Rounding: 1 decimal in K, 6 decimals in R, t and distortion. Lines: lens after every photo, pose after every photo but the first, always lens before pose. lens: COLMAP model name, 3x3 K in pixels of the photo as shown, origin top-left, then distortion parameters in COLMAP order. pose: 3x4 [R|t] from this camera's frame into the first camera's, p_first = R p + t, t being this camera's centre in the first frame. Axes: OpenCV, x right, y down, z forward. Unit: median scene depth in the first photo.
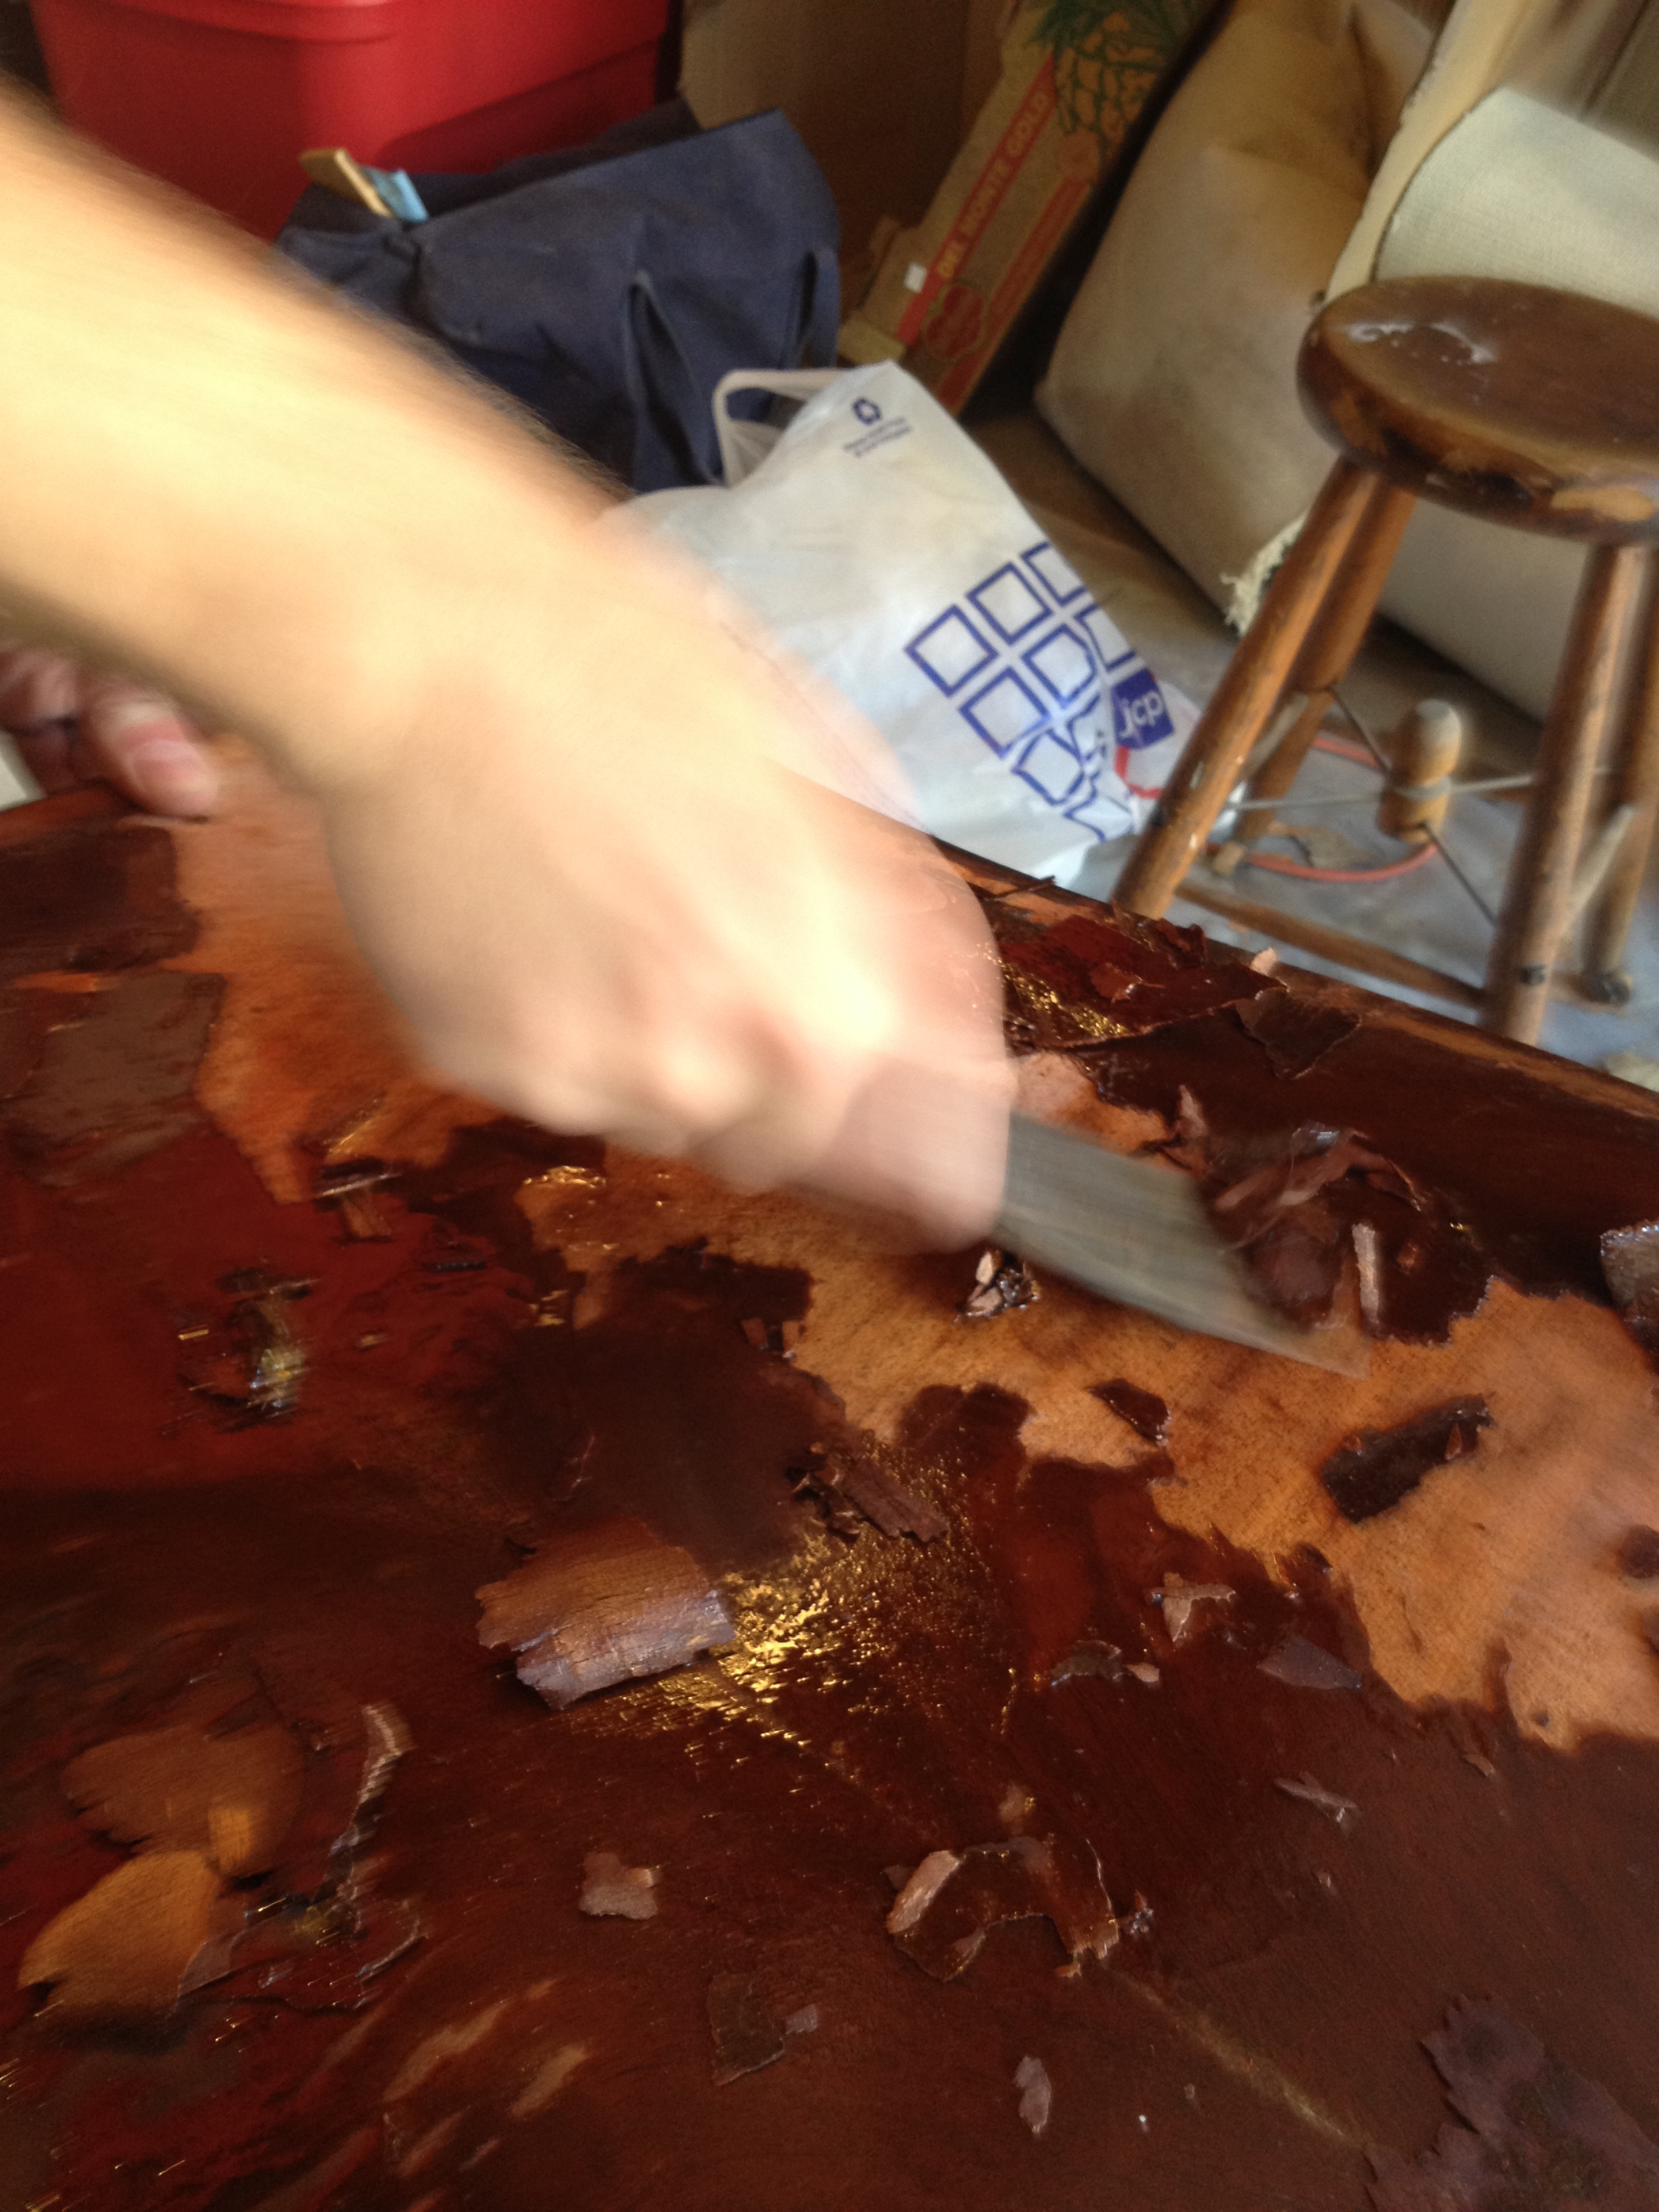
lens RADIAL K [[2193.8, 0, 833.5], [0, 2193.8, 1073.1], [0, 0, 1]] dist [-0.005371, -0.209774]
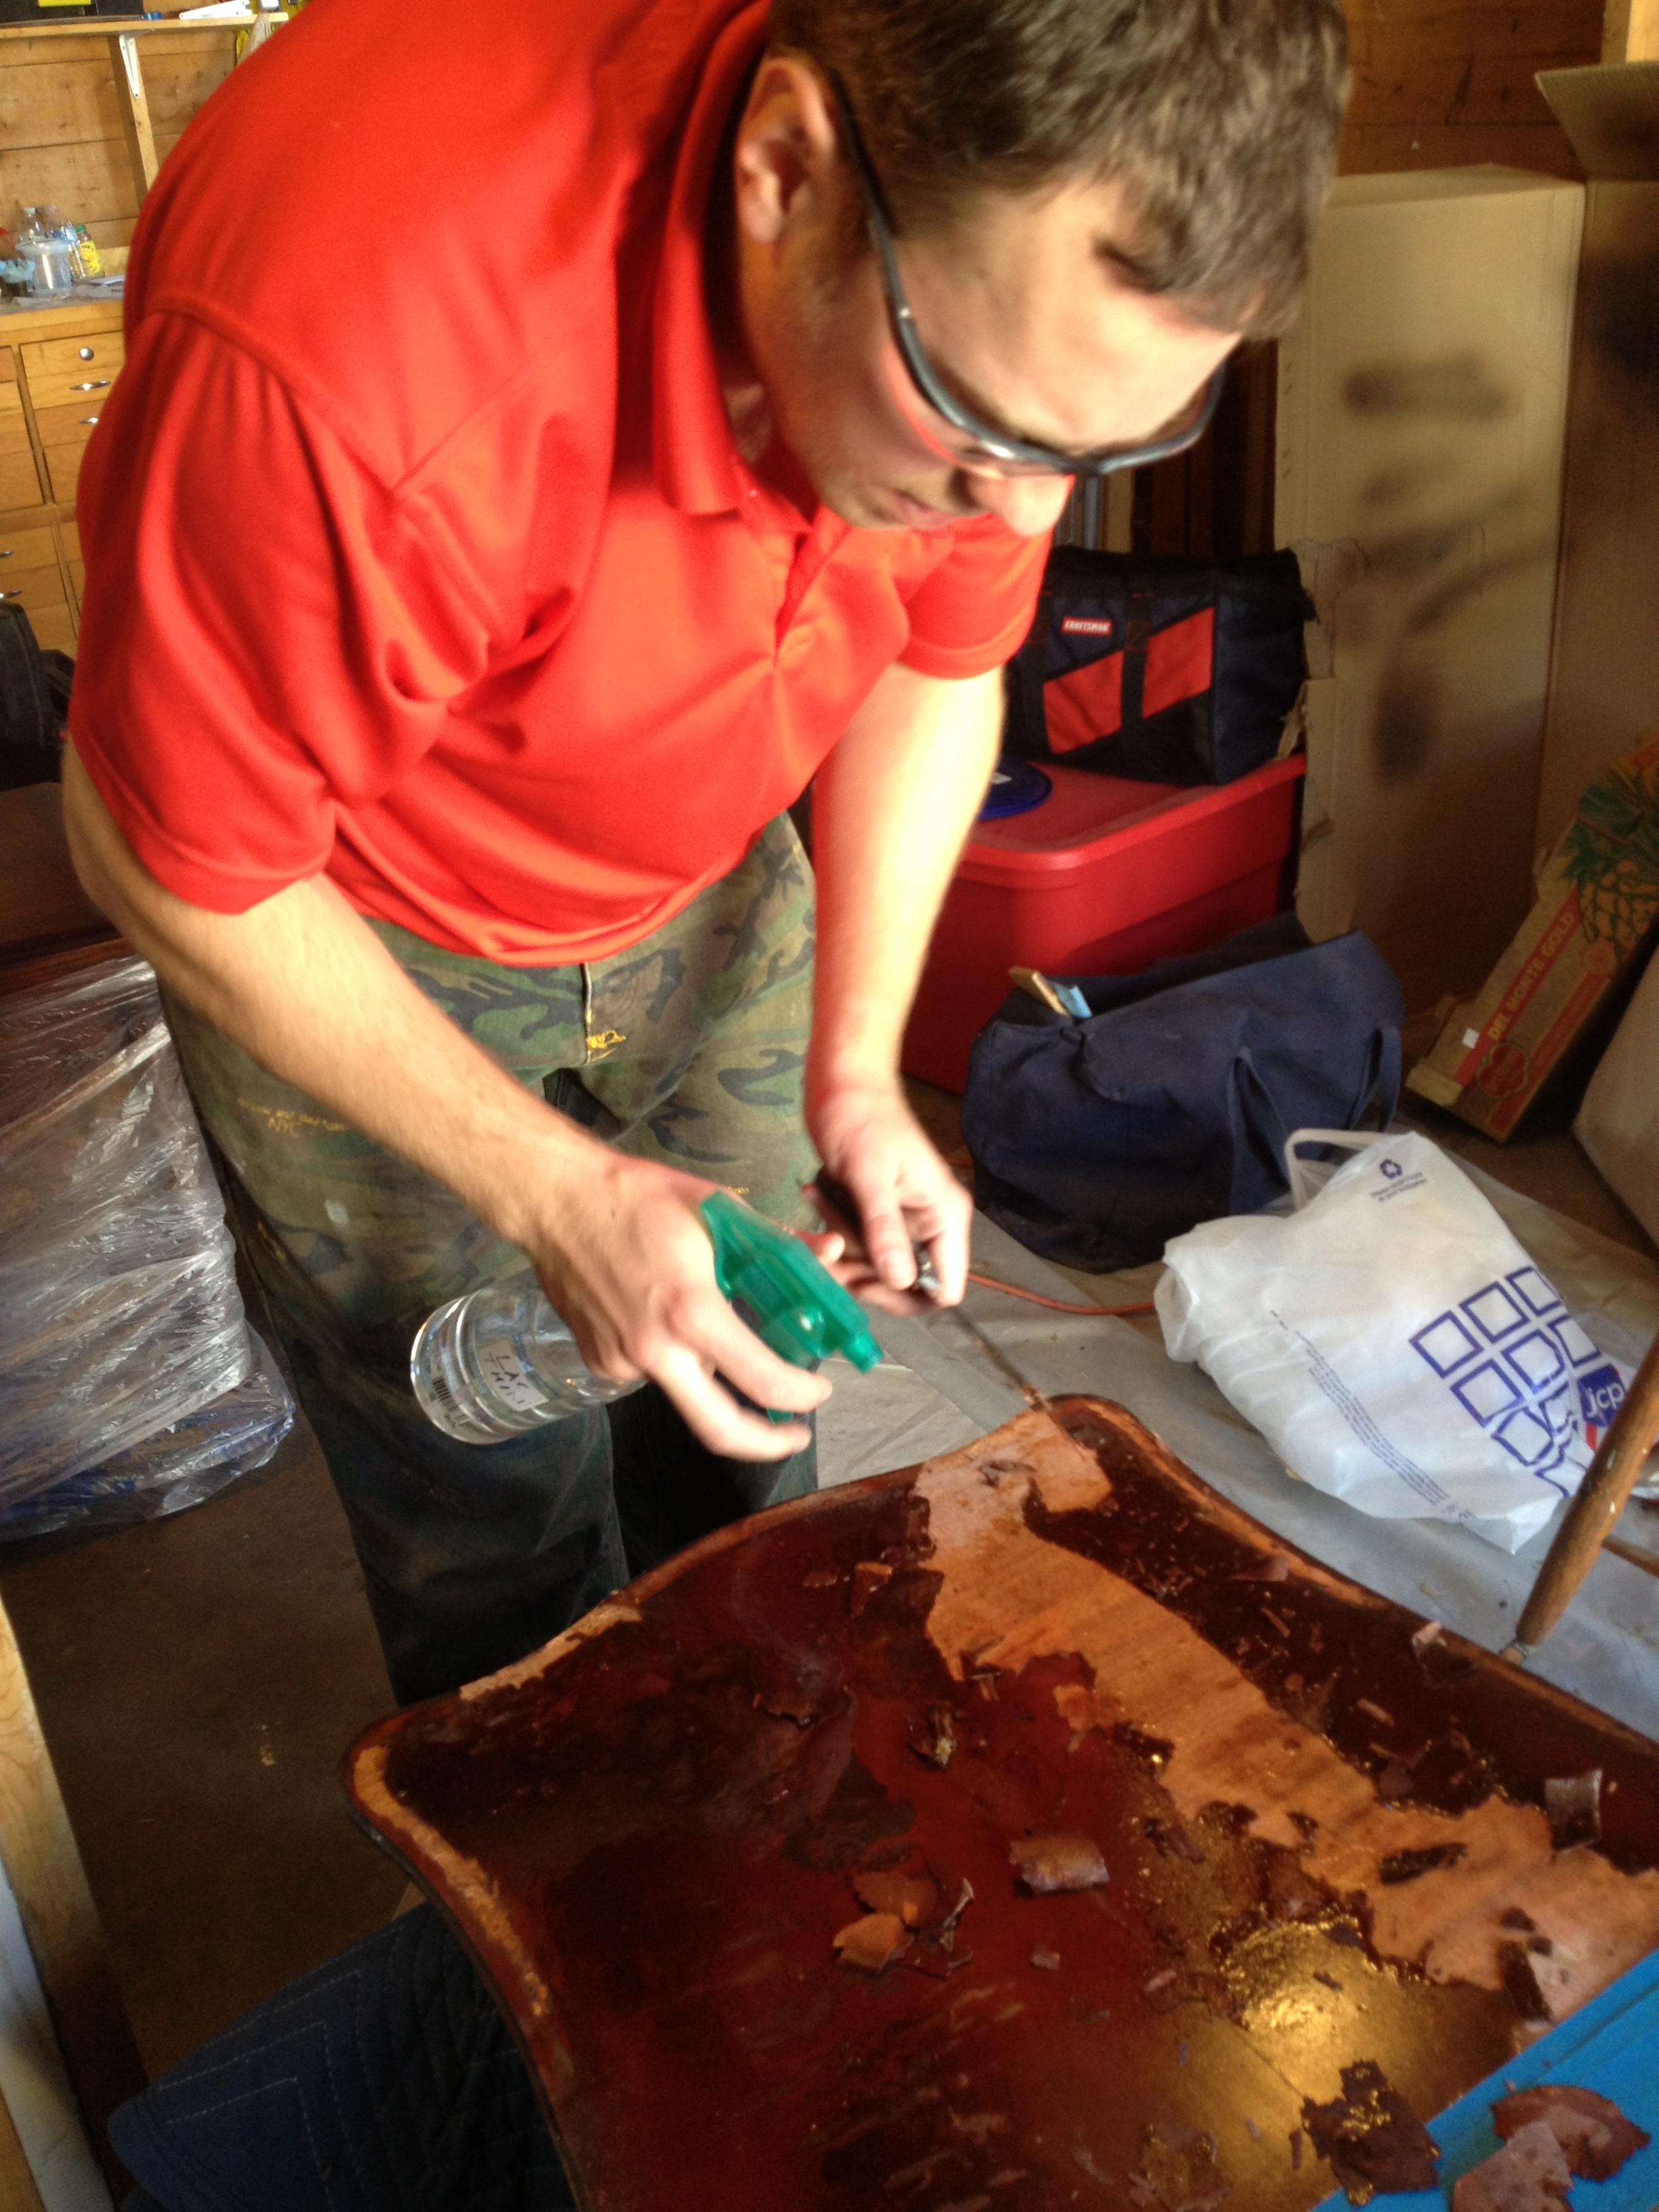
lens RADIAL K [[2193.8, 0, 833.5], [0, 2193.8, 1073.1], [0, 0, 1]] dist [-0.005371, -0.209774]
pose [[0.949839, 0.051647, -0.308446, 0.097821], [-0.125936, 0.965936, -0.226071, -0.002365], [0.286263, 0.253576, 0.923987, -0.372804]]
